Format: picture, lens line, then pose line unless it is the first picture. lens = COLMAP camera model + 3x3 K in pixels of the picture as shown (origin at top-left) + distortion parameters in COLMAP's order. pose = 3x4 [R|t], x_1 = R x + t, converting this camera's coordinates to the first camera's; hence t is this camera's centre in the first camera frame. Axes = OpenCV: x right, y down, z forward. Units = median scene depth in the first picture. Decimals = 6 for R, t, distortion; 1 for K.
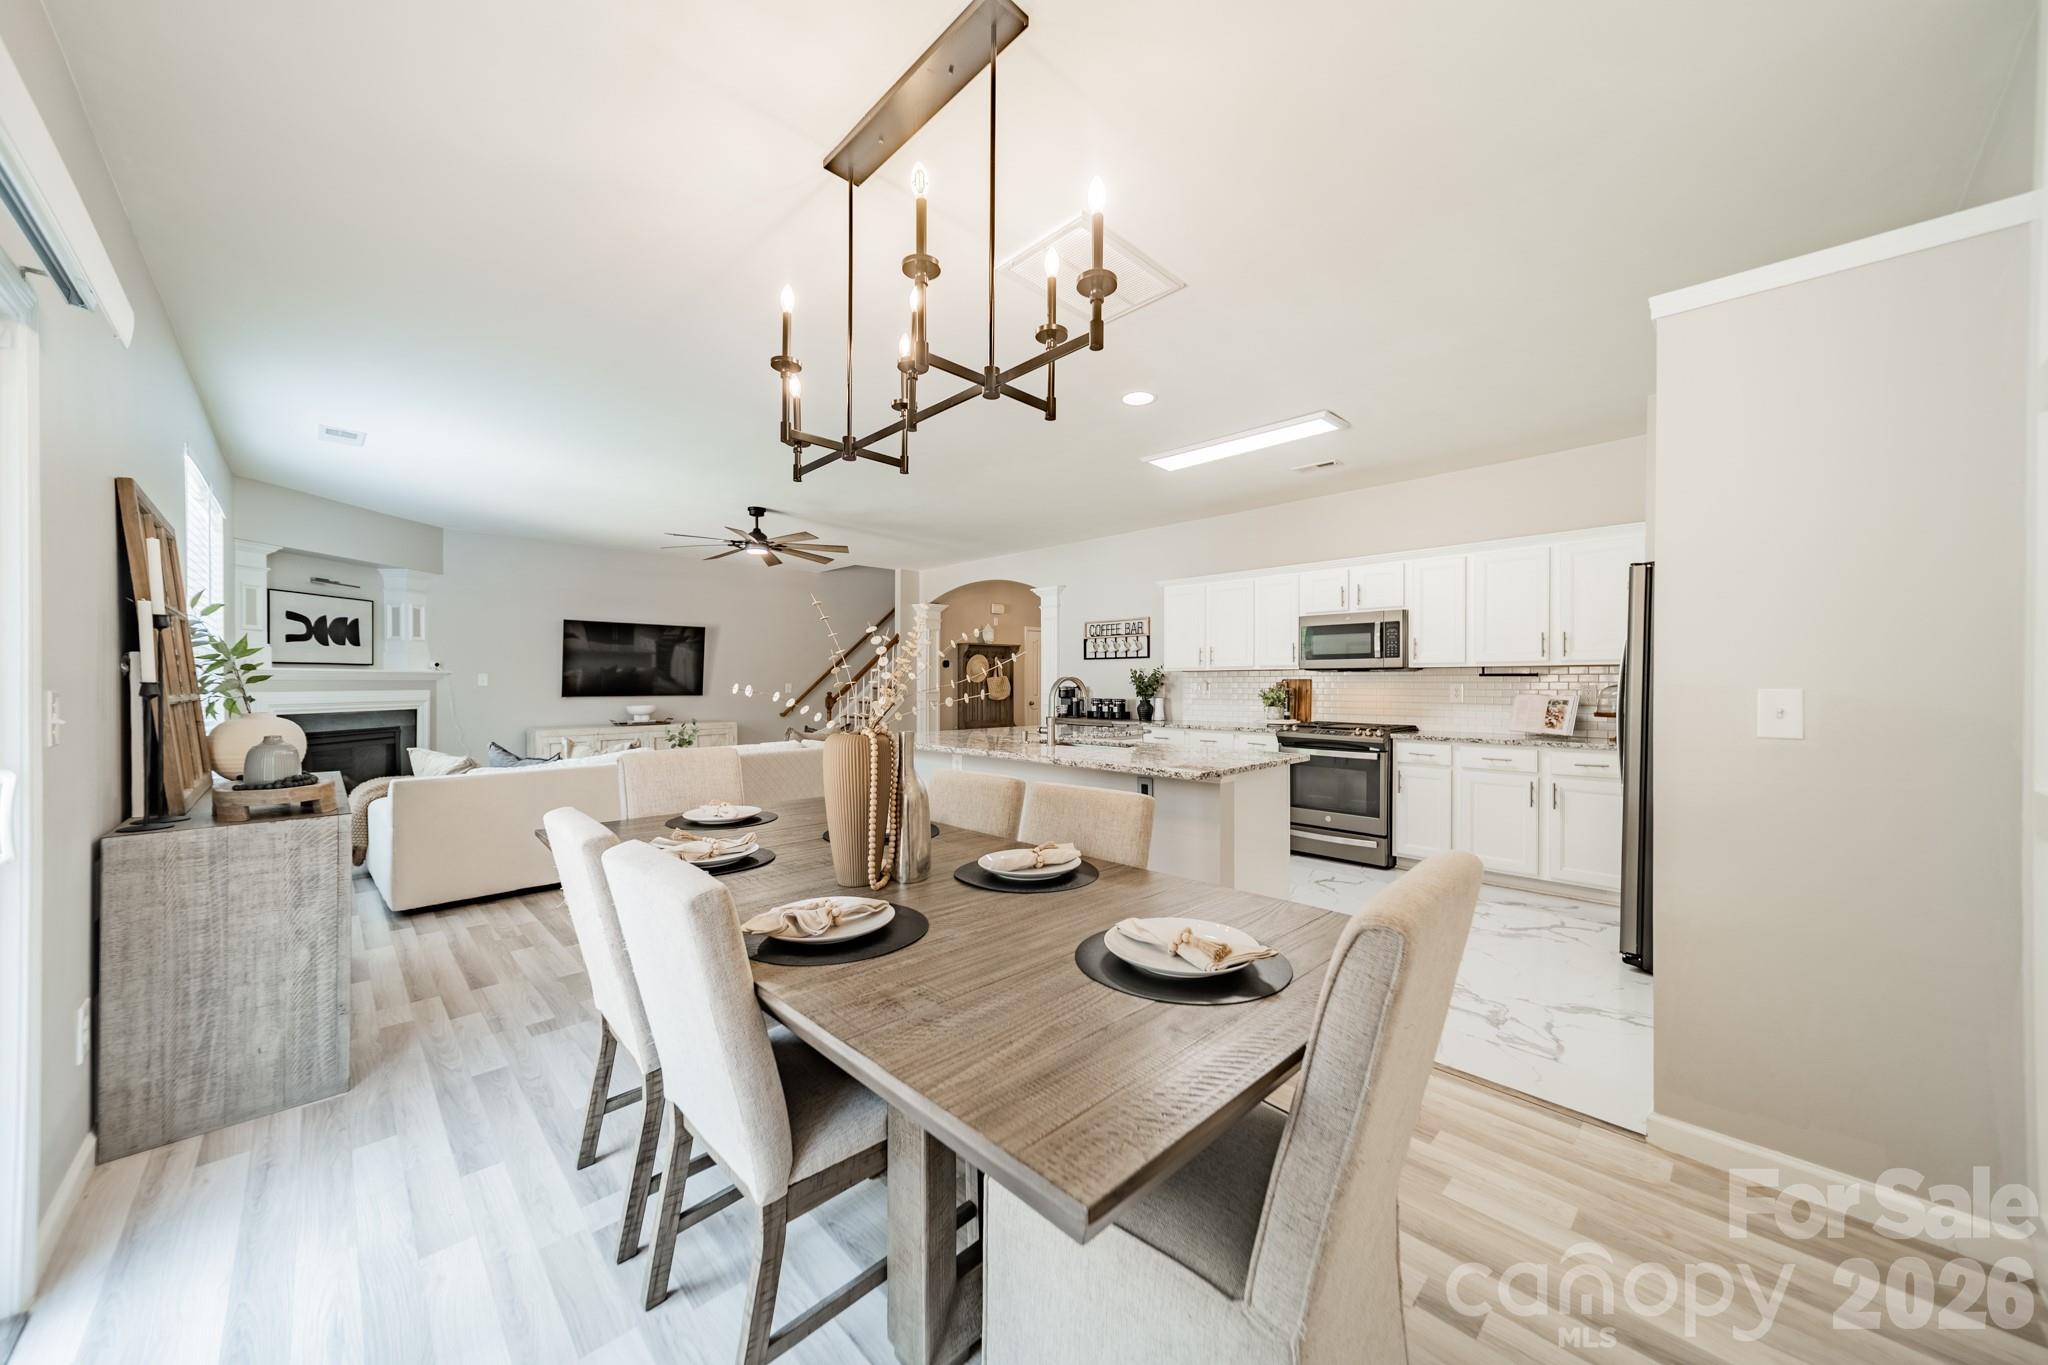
lens RADIAL K [[723.5, 0, 1027.6], [0, 723.5, 683.6], [0, 0, 1]] dist [0.008540, -0.000016]
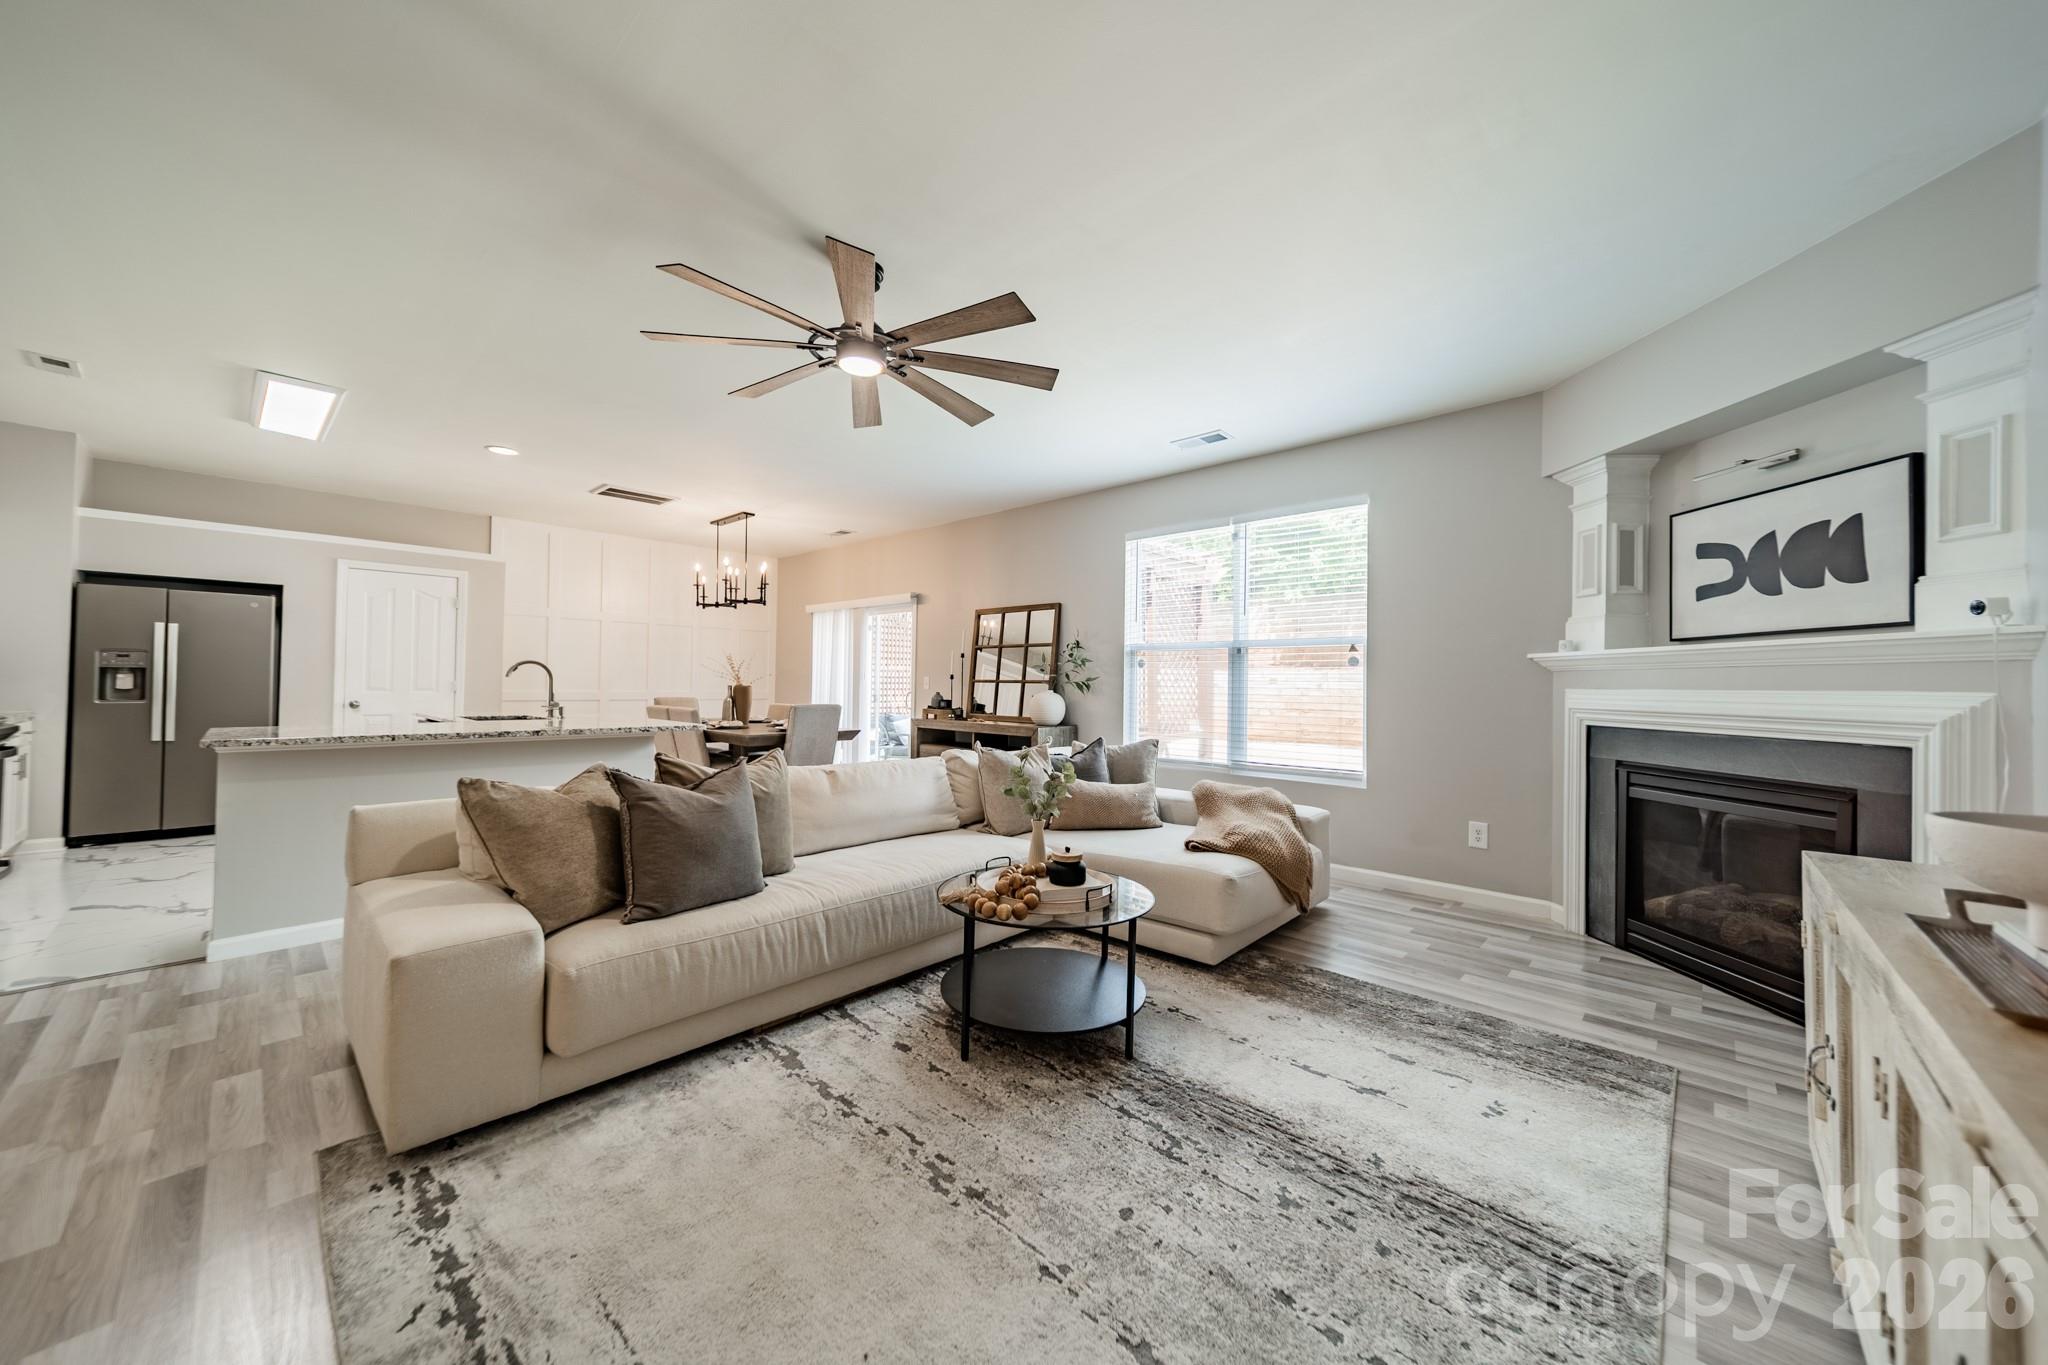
lens RADIAL K [[724.8, 0, 1028.1], [0, 724.8, 678.6], [0, 0, 1]] dist [0.009188, 0.000104]
pose [[-0.998811, -0.013308, -0.046897, -0.463263], [-0.013031, 0.999896, -0.006199, 0.011551], [0.046975, -0.005580, -0.998880, 1.461722]]
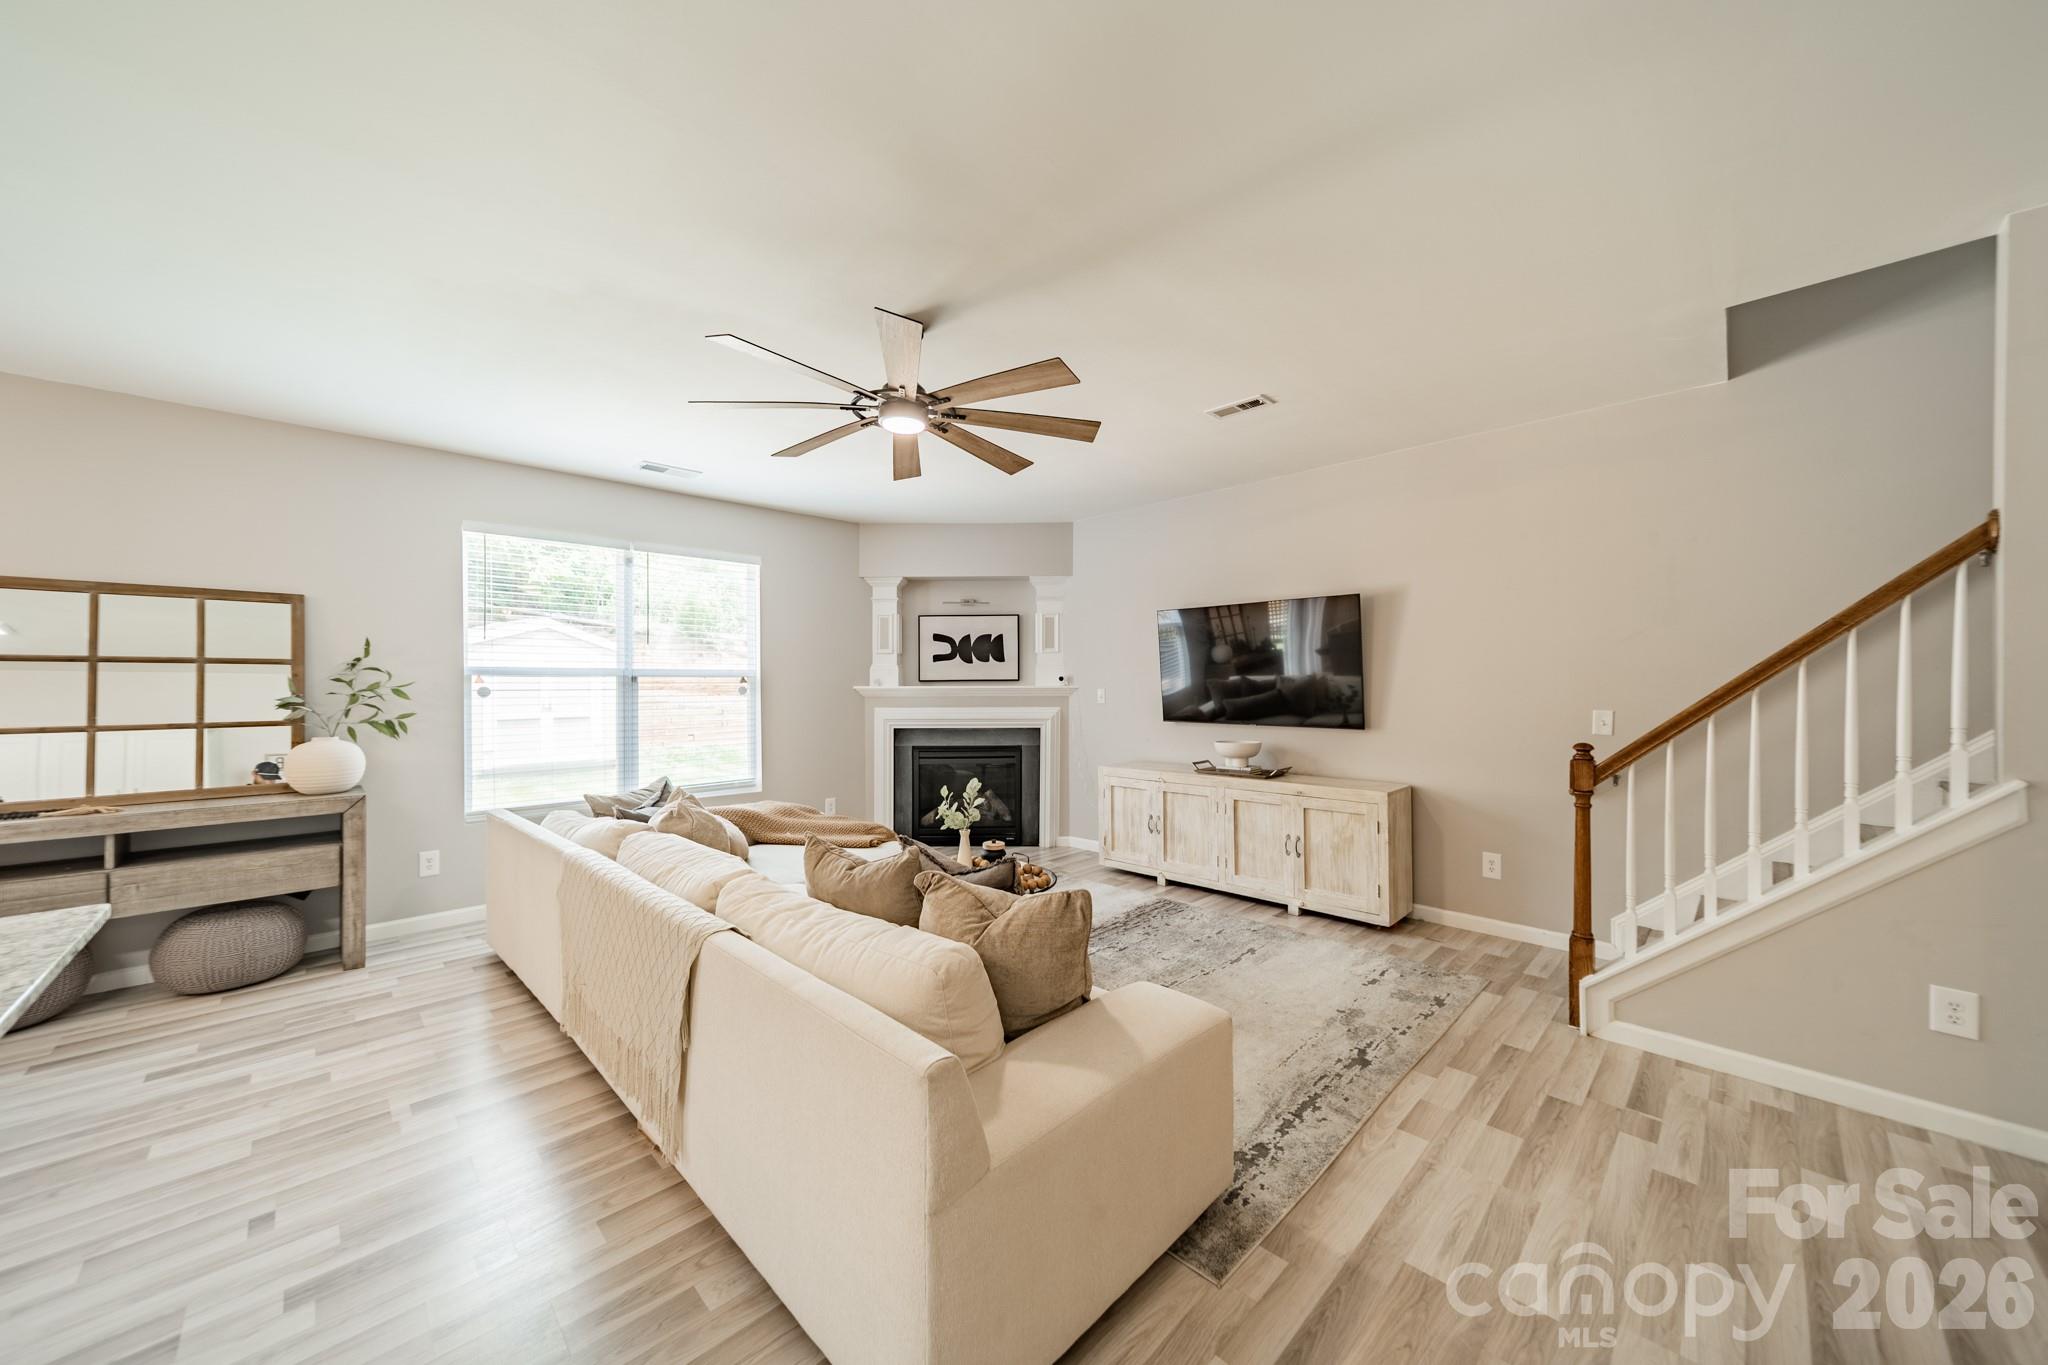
lens RADIAL K [[723.5, 0, 1027.6], [0, 723.5, 683.6], [0, 0, 1]] dist [0.008540, -0.000016]
pose [[0.010809, -0.000096, -0.999942, 0.076099], [0.001321, 0.999999, -0.000081, -0.022813], [0.999941, -0.001320, 0.010809, 1.081088]]
